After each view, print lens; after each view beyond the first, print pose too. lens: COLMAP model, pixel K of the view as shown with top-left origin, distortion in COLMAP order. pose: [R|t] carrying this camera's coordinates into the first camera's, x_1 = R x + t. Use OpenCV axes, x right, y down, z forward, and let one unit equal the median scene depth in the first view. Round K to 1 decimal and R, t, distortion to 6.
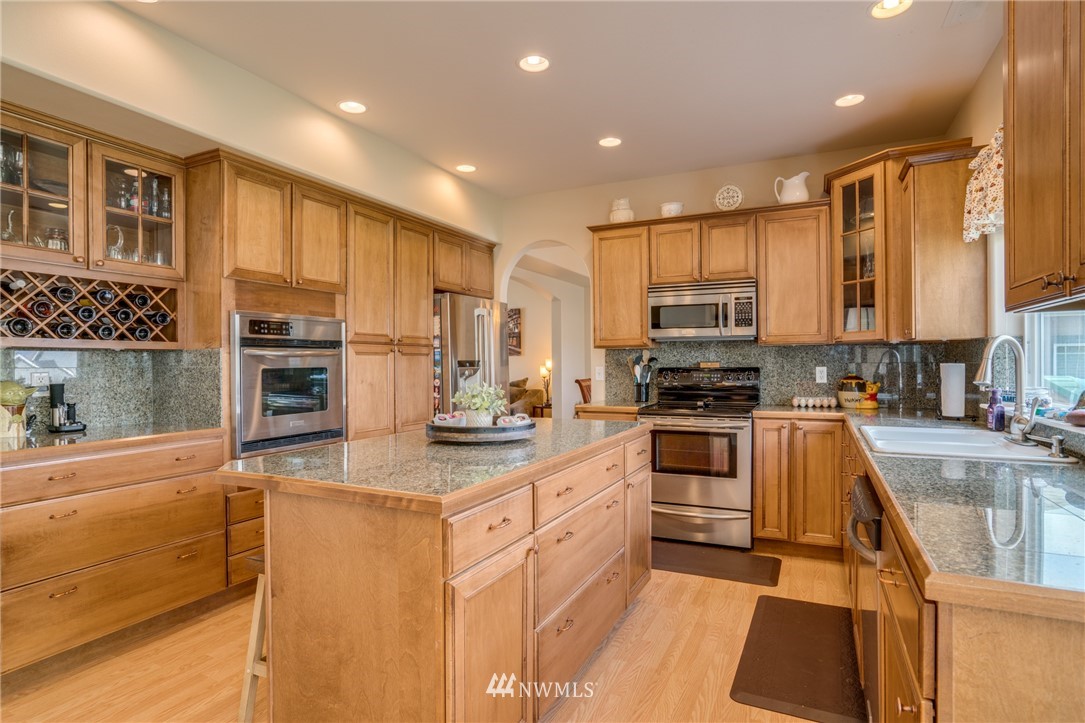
lens RADIAL K [[570.0, 0, 541.7], [0, 570.0, 365.8], [0, 0, 1]] dist [-0.047523, 0.029726]
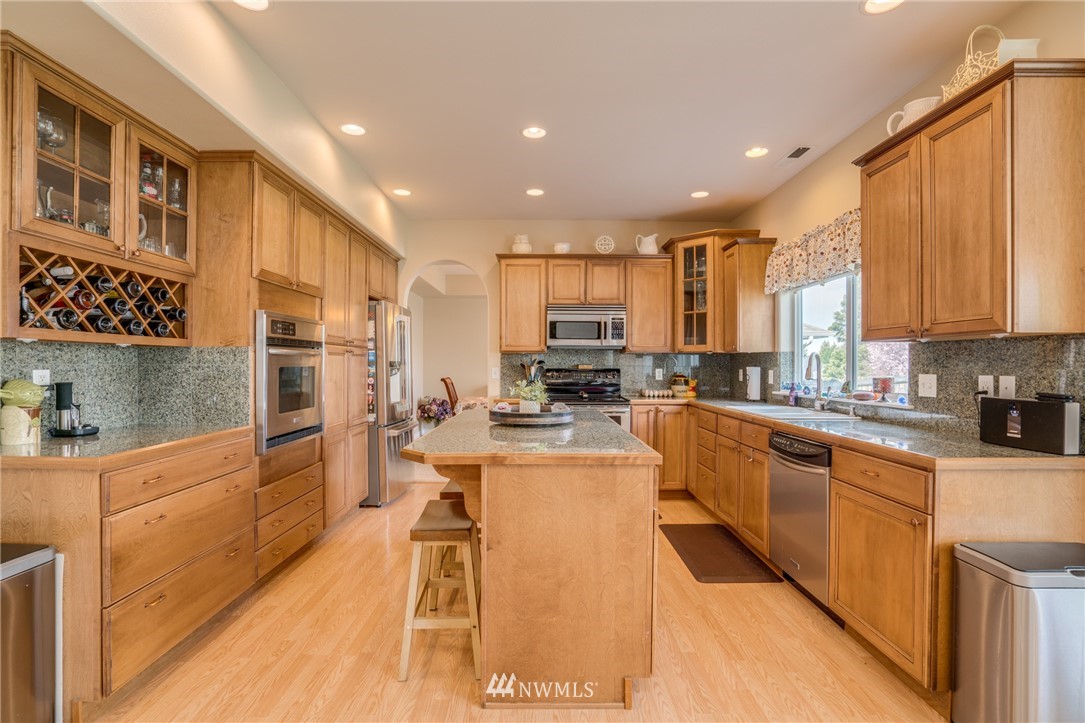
lens RADIAL K [[503.1, 0, 541.5], [0, 503.1, 364.9], [0, 0, 1]] dist [-0.062799, 0.030384]
pose [[0.898147, 0.009518, 0.439592, -0.422616], [-0.007858, 0.999953, -0.005596, 0.002021], [-0.439625, 0.001572, 0.898180, -0.025025]]
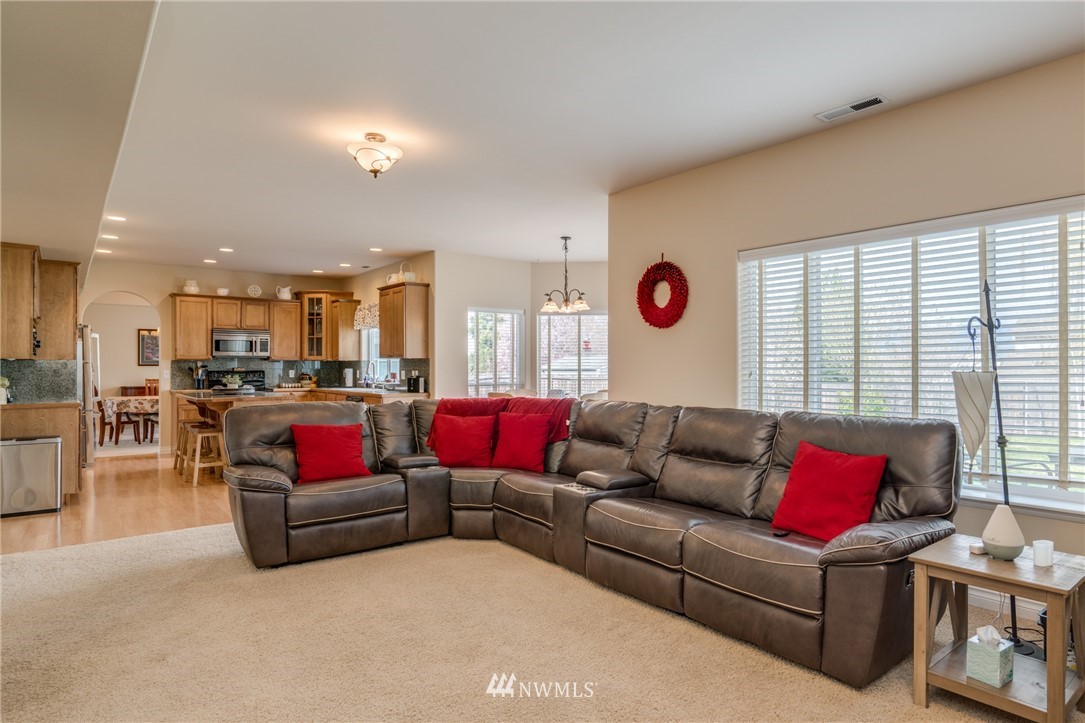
lens RADIAL K [[612.6, 0, 586.7], [0, 612.6, 359.8], [0, 0, 1]] dist [0.004089, 0.002259]
pose [[0.410298, 0.016145, 0.911809, -1.588096], [0.003505, 0.999808, -0.019281, 0.014864], [-0.911945, 0.011106, 0.410163, -1.373260]]
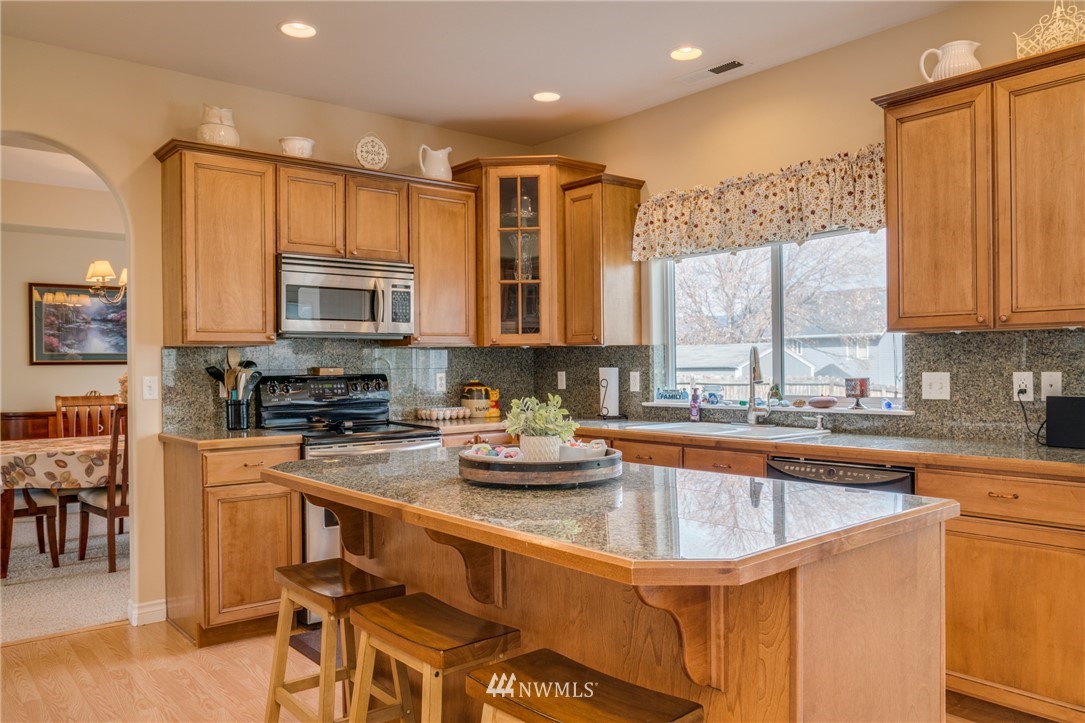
lens RADIAL K [[798.9, 0, 542.5], [0, 798.9, 361.5], [0, 0, 1]] dist [-0.037335, 0.004753]
pose [[0.416504, 0.006620, 0.909110, -0.692422], [0.010356, 0.999874, -0.012026, 0.000883], [-0.909075, 0.014424, 0.416383, 0.433771]]
